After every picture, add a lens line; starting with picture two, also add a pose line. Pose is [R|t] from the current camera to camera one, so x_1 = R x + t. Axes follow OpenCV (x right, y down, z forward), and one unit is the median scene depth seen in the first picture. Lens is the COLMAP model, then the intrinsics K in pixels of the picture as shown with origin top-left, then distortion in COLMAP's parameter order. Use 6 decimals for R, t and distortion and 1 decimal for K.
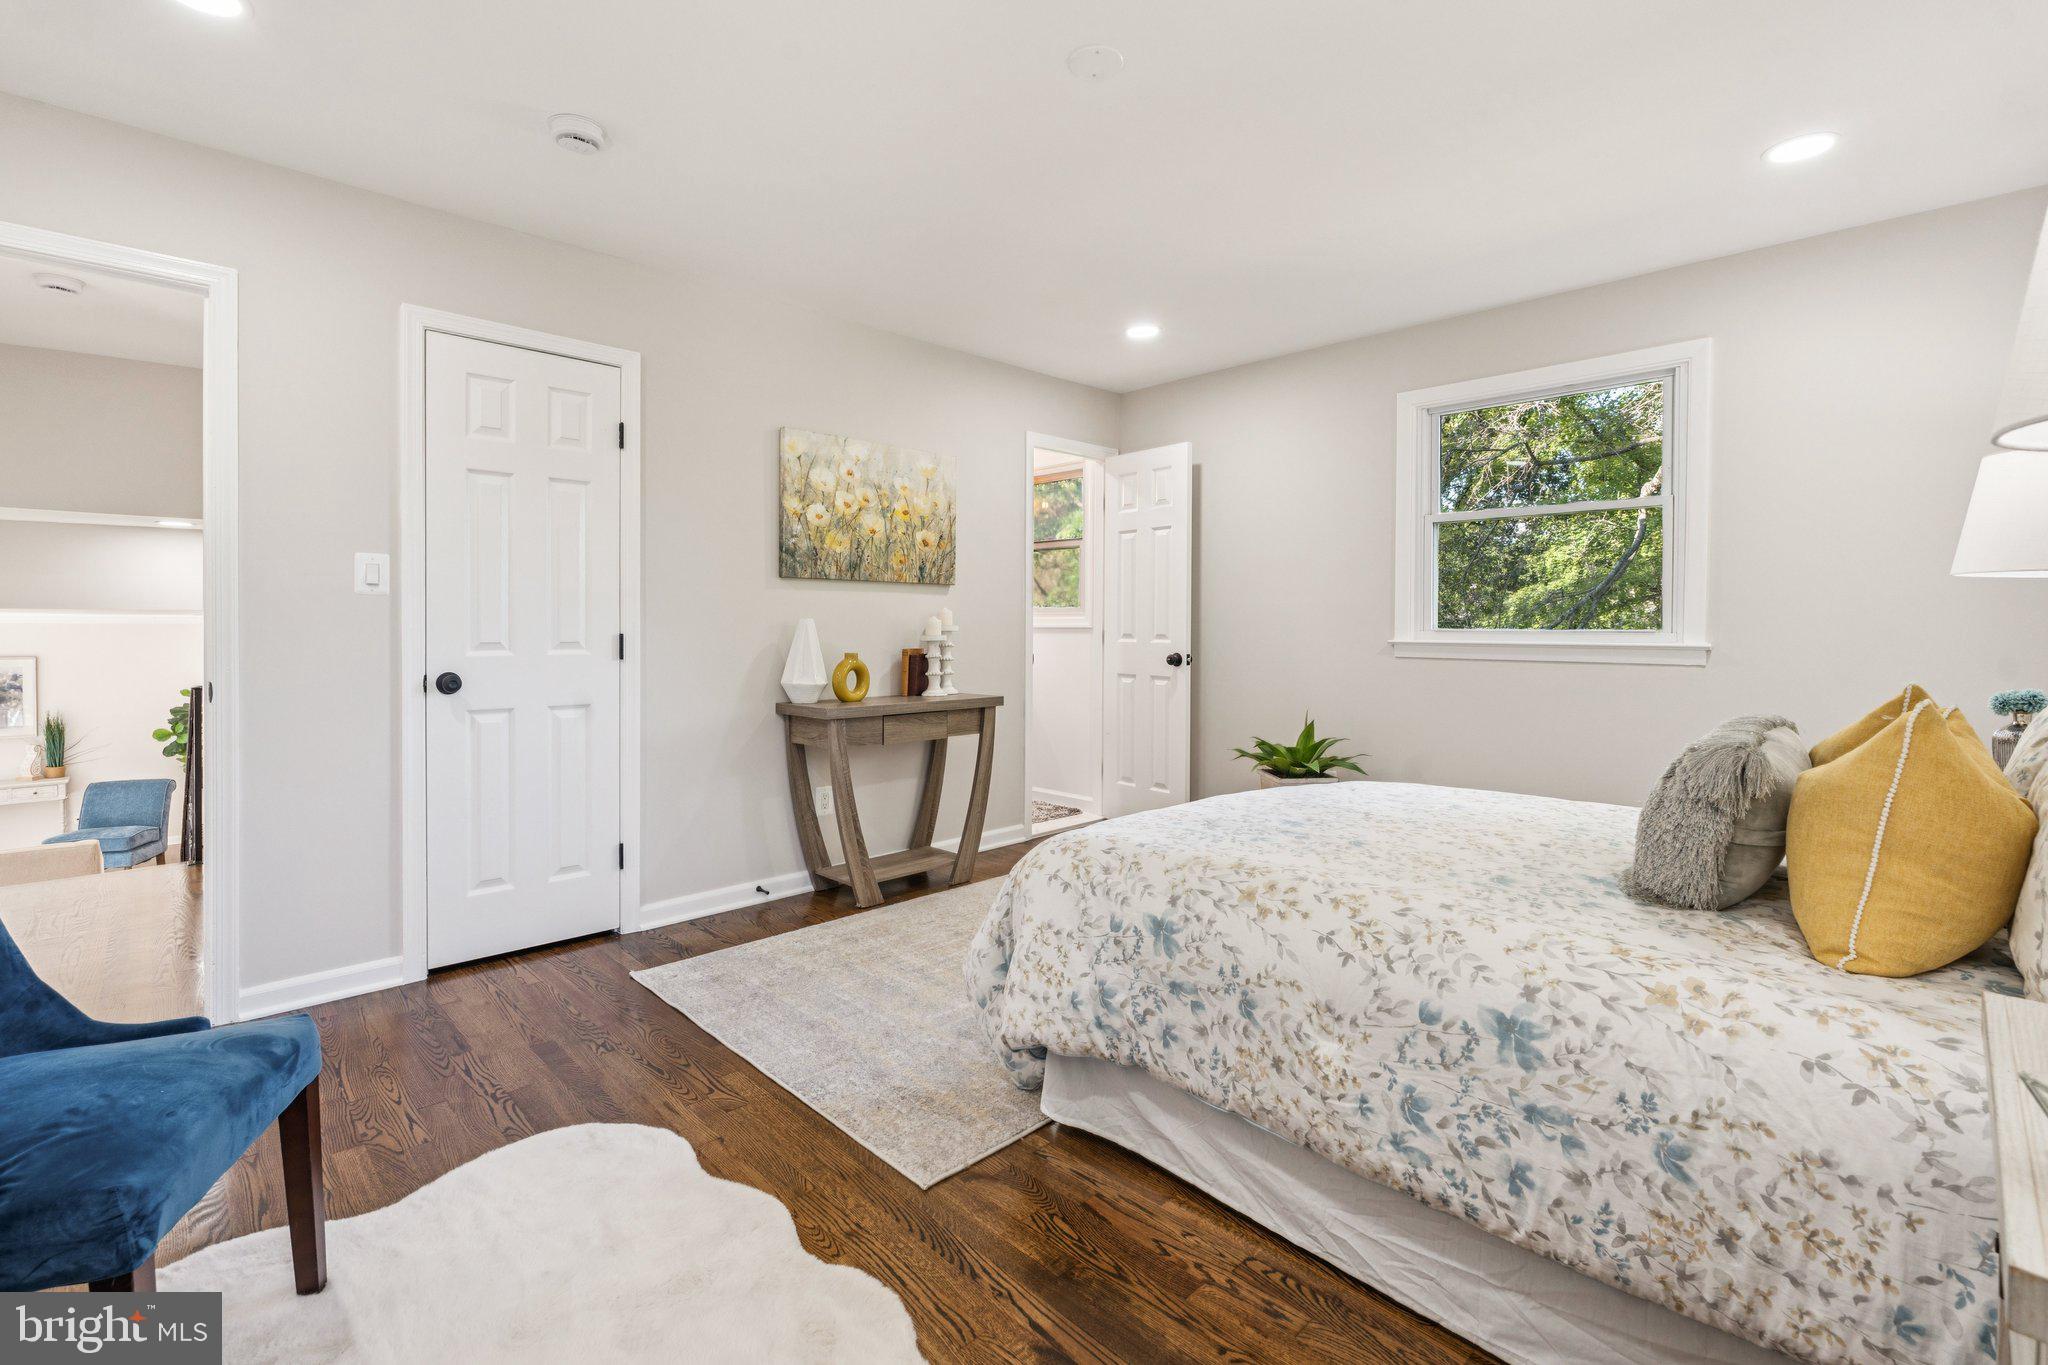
lens RADIAL K [[929.8, 0, 1021.2], [0, 929.8, 670.4], [0, 0, 1]] dist [-0.006850, 0.000620]
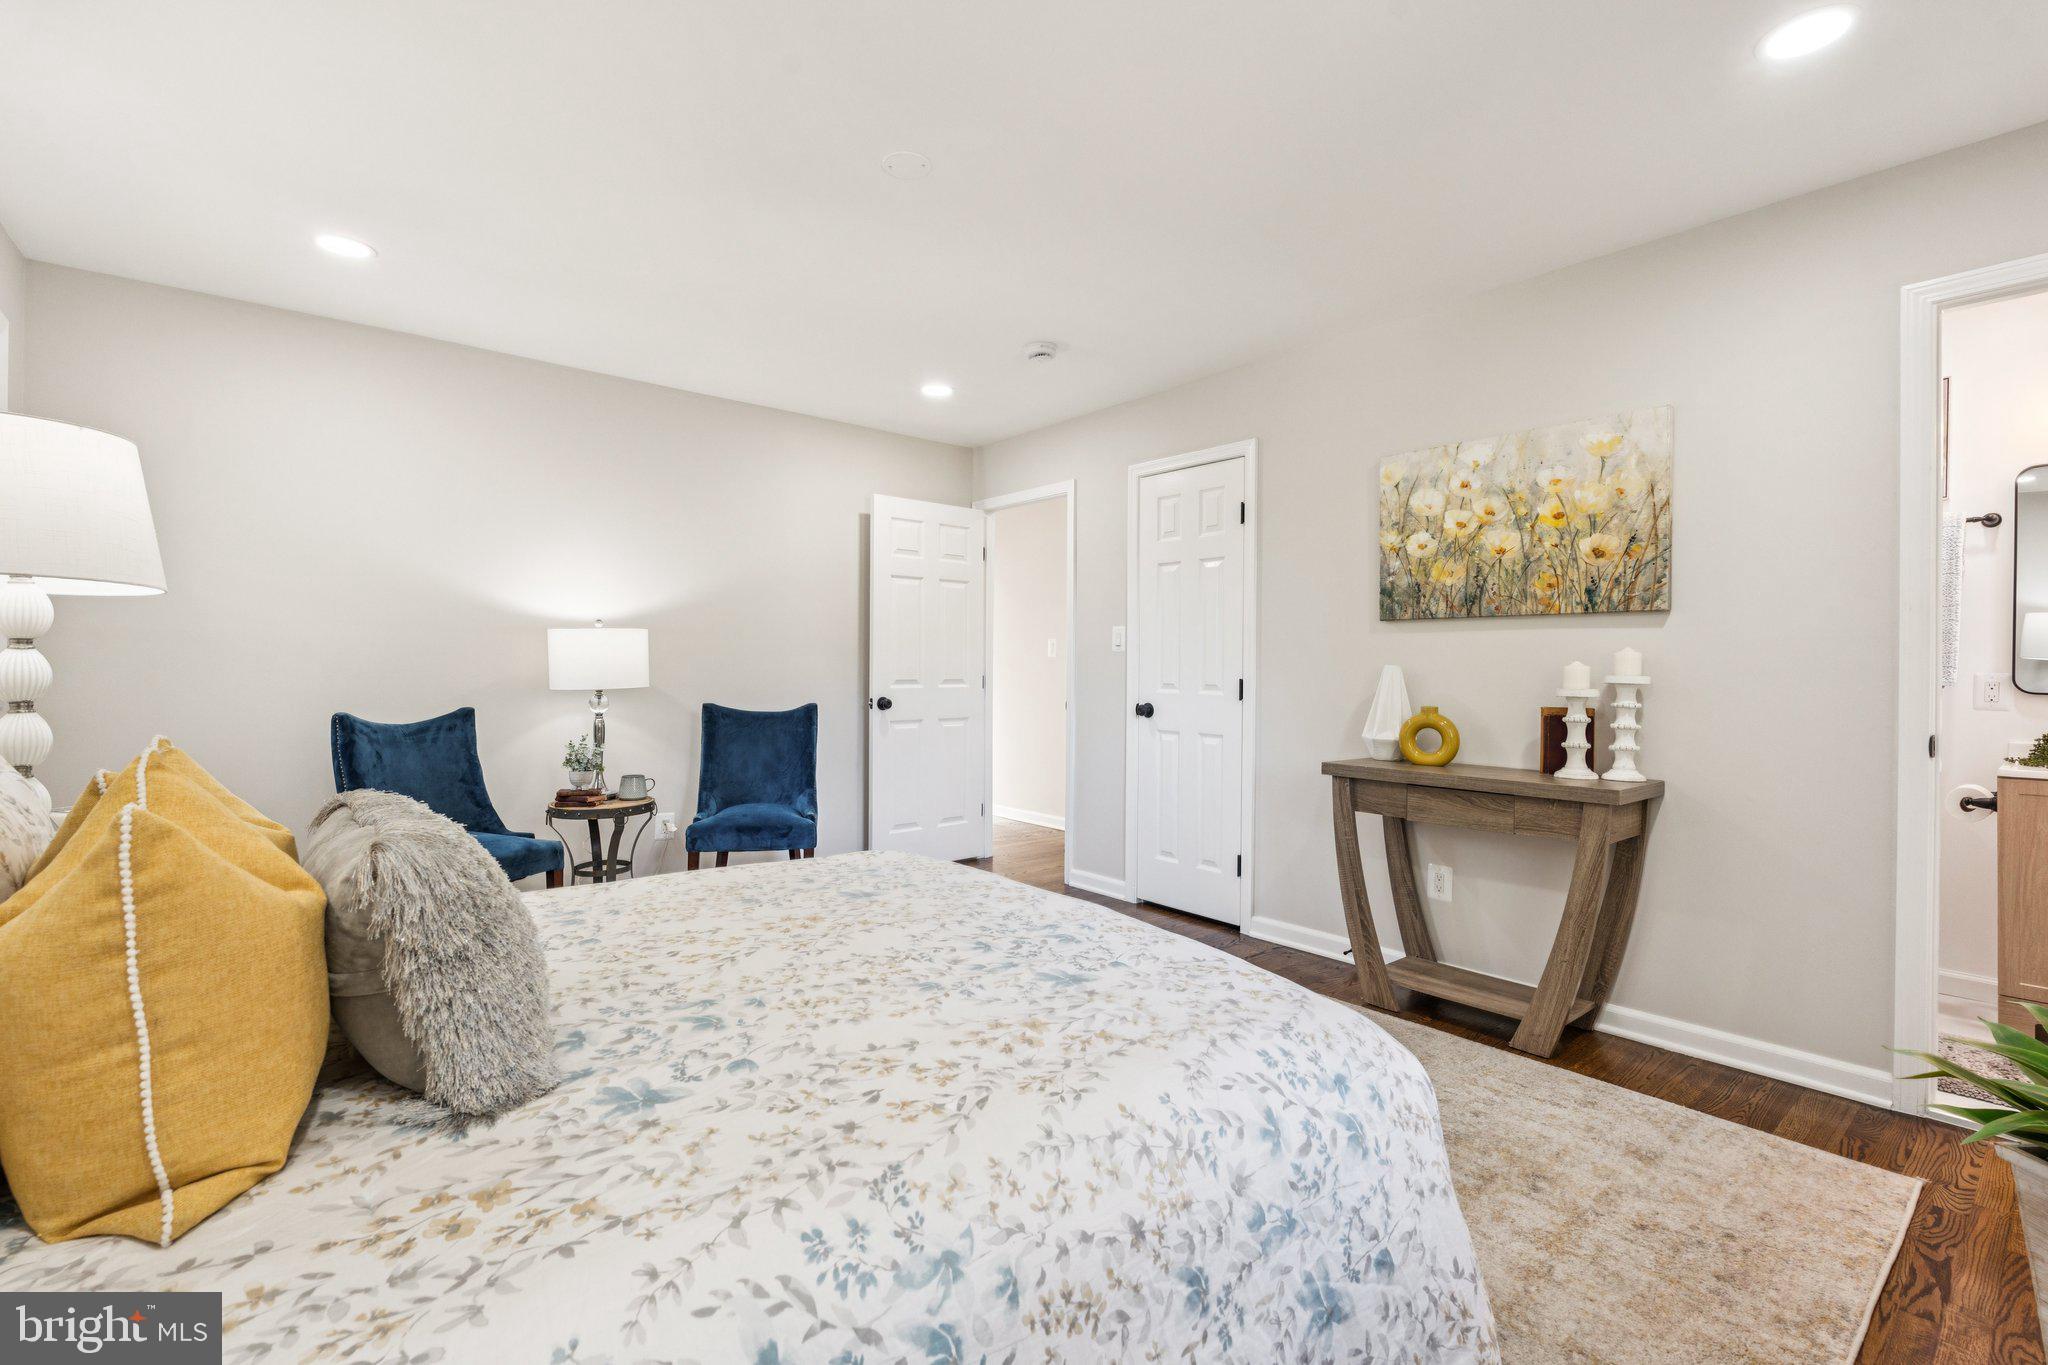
lens RADIAL K [[929.8, 0, 1021.2], [0, 929.8, 675.2], [0, 0, 1]] dist [-0.006850, 0.000620]
pose [[-0.094786, 0.015876, -0.995371, 0.657034], [-0.041415, 0.998944, 0.019876, -0.047364], [0.994636, 0.043107, -0.094028, 0.699001]]
